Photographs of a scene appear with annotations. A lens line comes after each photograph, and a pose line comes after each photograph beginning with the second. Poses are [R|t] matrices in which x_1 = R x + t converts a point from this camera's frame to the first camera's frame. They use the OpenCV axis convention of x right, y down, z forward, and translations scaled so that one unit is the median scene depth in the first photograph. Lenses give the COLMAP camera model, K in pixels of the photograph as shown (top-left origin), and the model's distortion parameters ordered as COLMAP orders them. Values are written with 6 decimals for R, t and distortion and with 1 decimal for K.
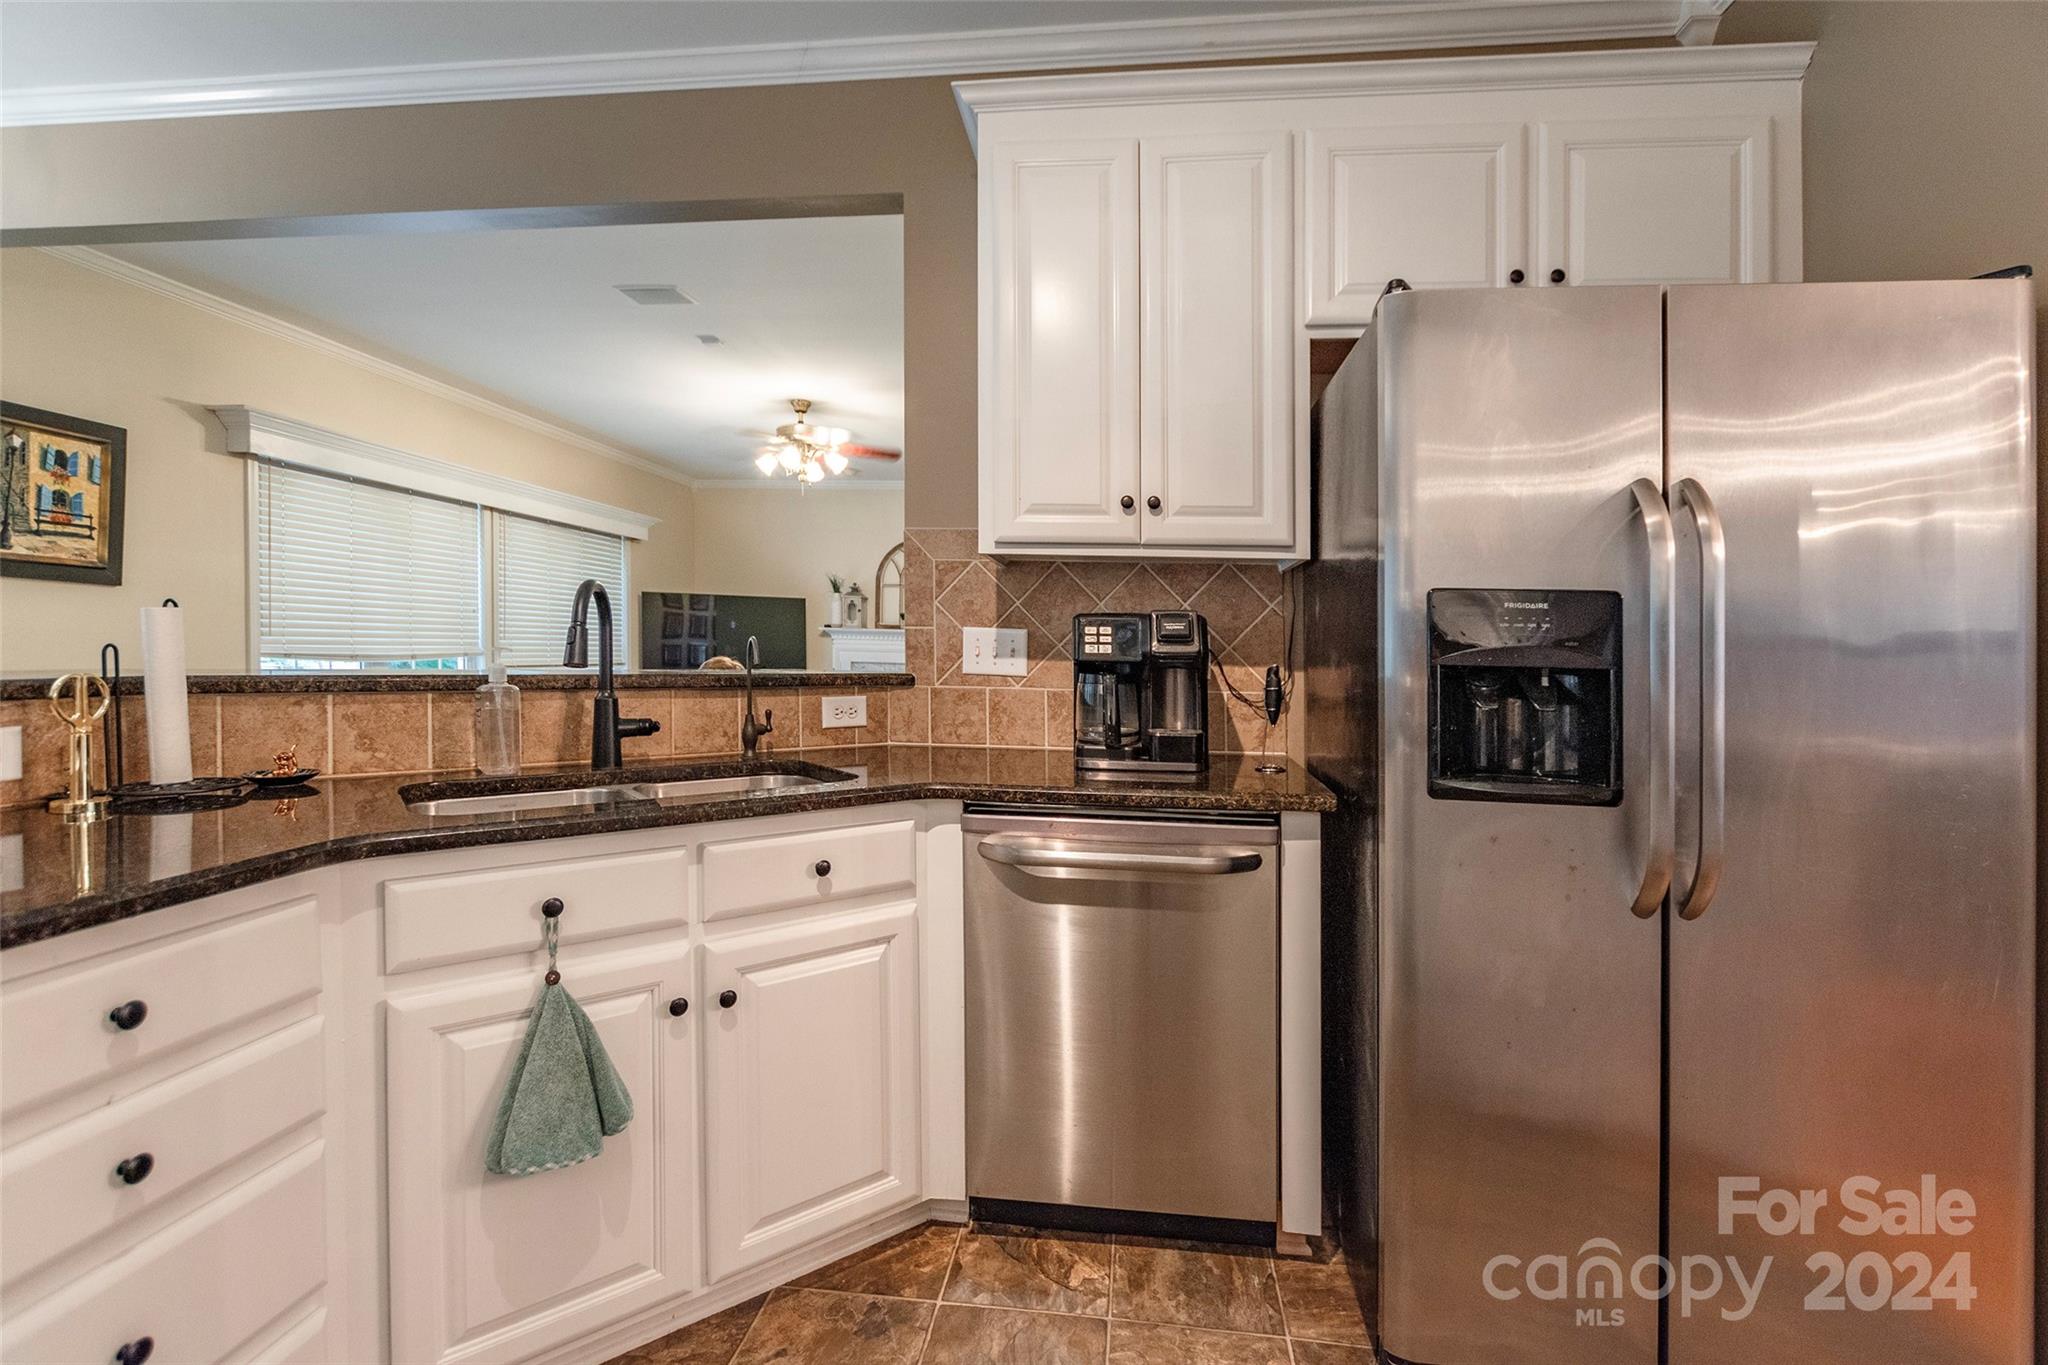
lens RADIAL K [[901.3, 0, 1024.9], [0, 901.3, 663.8], [0, 0, 1]] dist [-0.007588, -0.001323]
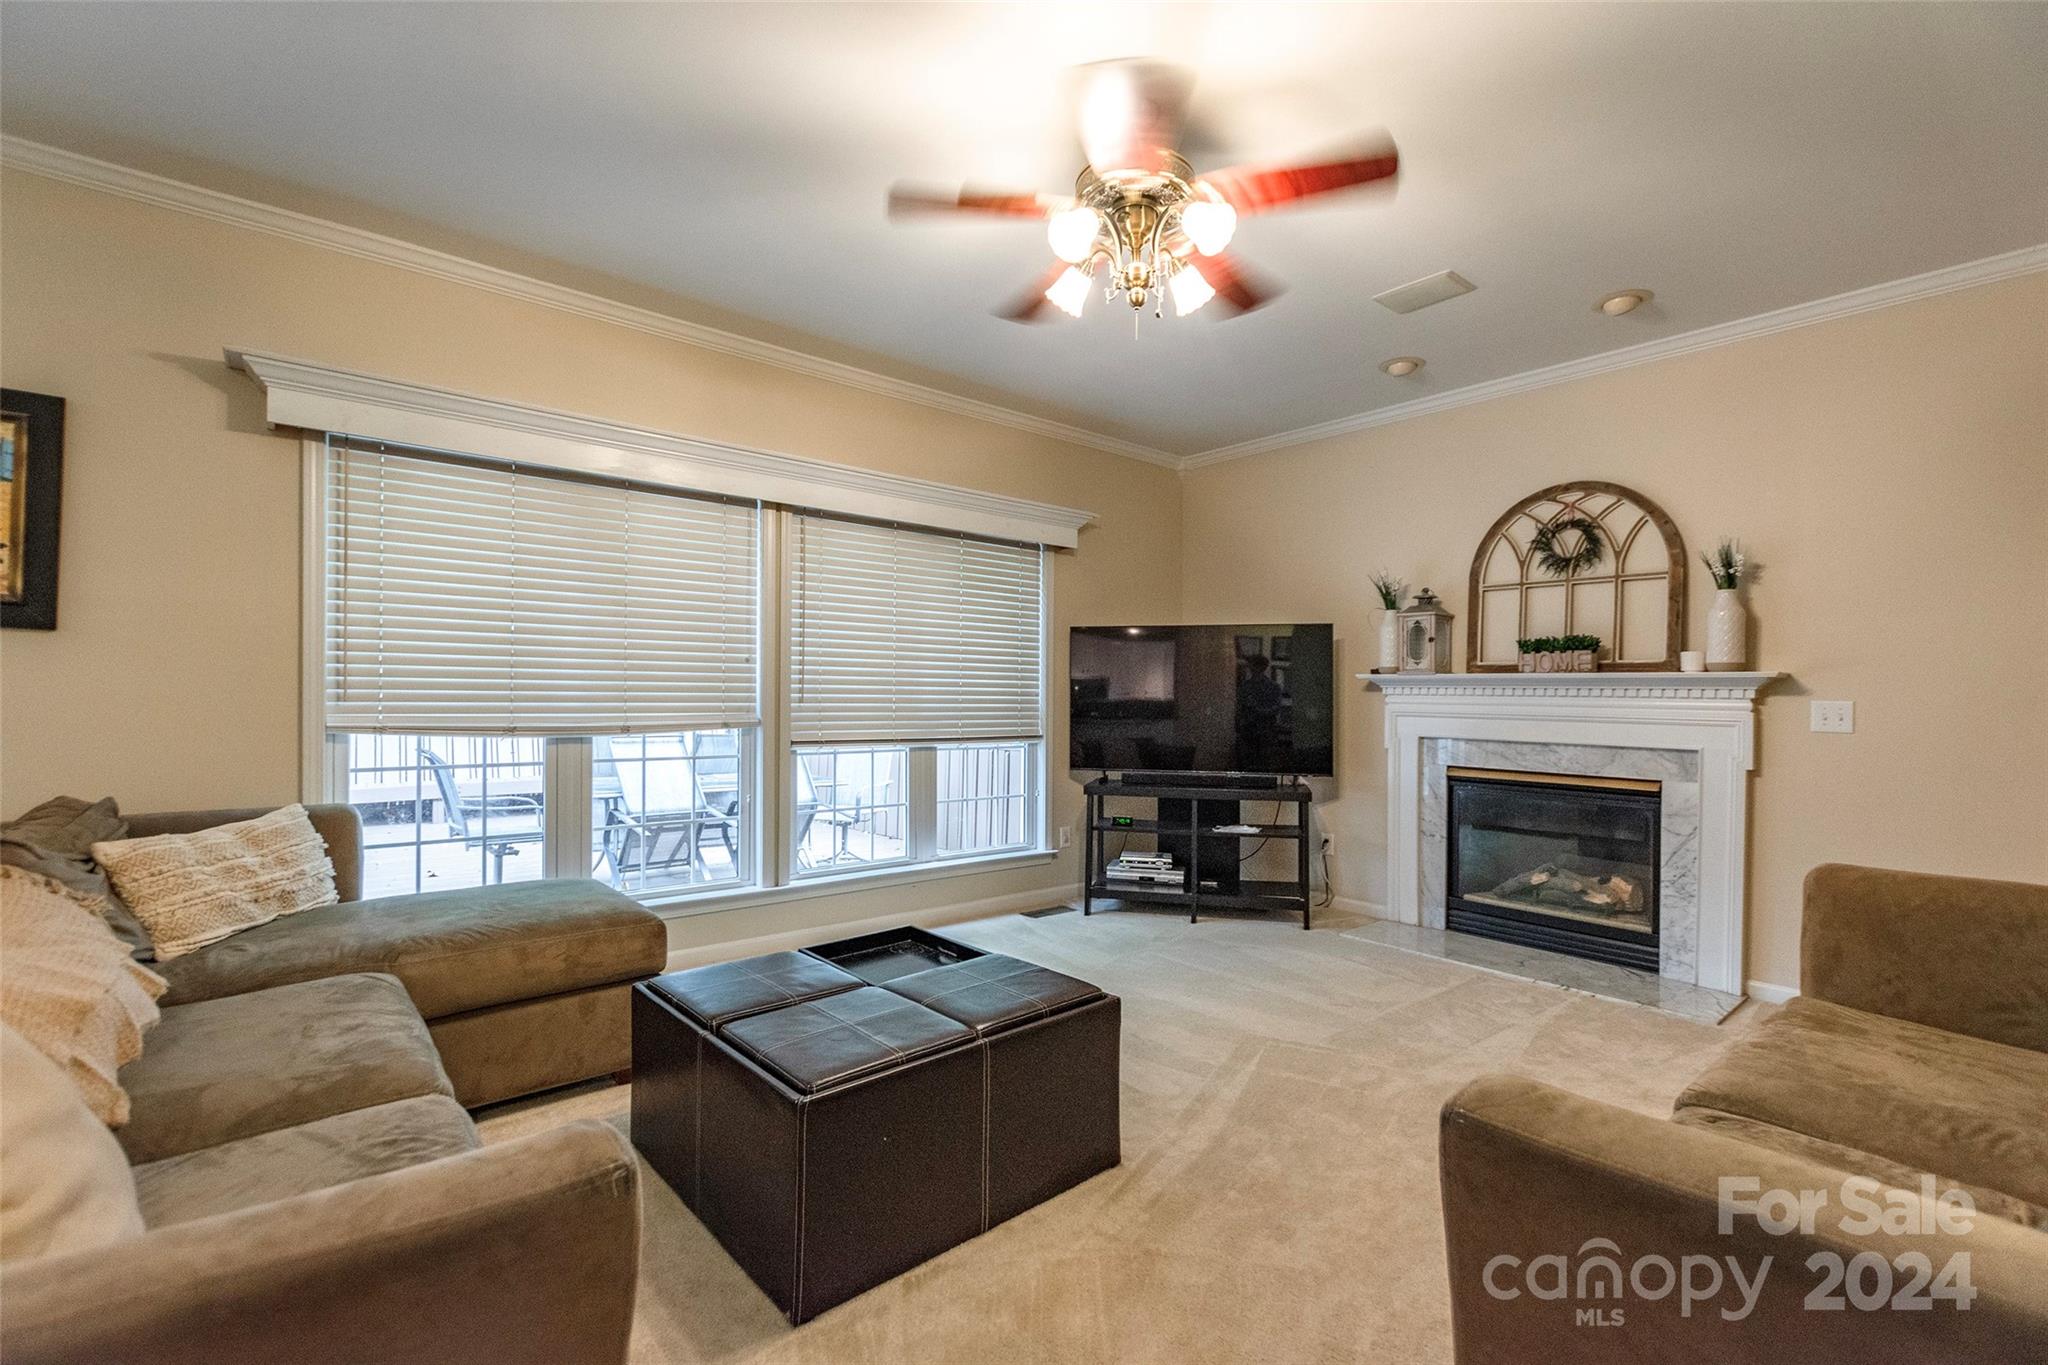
lens RADIAL K [[901.3, 0, 1023.3], [0, 901.3, 702.0], [0, 0, 1]] dist [-0.007588, -0.001323]
pose [[0.736196, -0.008555, -0.676714, -0.011876], [-0.007142, 0.999766, -0.020410, -0.018333], [0.676731, 0.019859, 0.735963, 0.769735]]
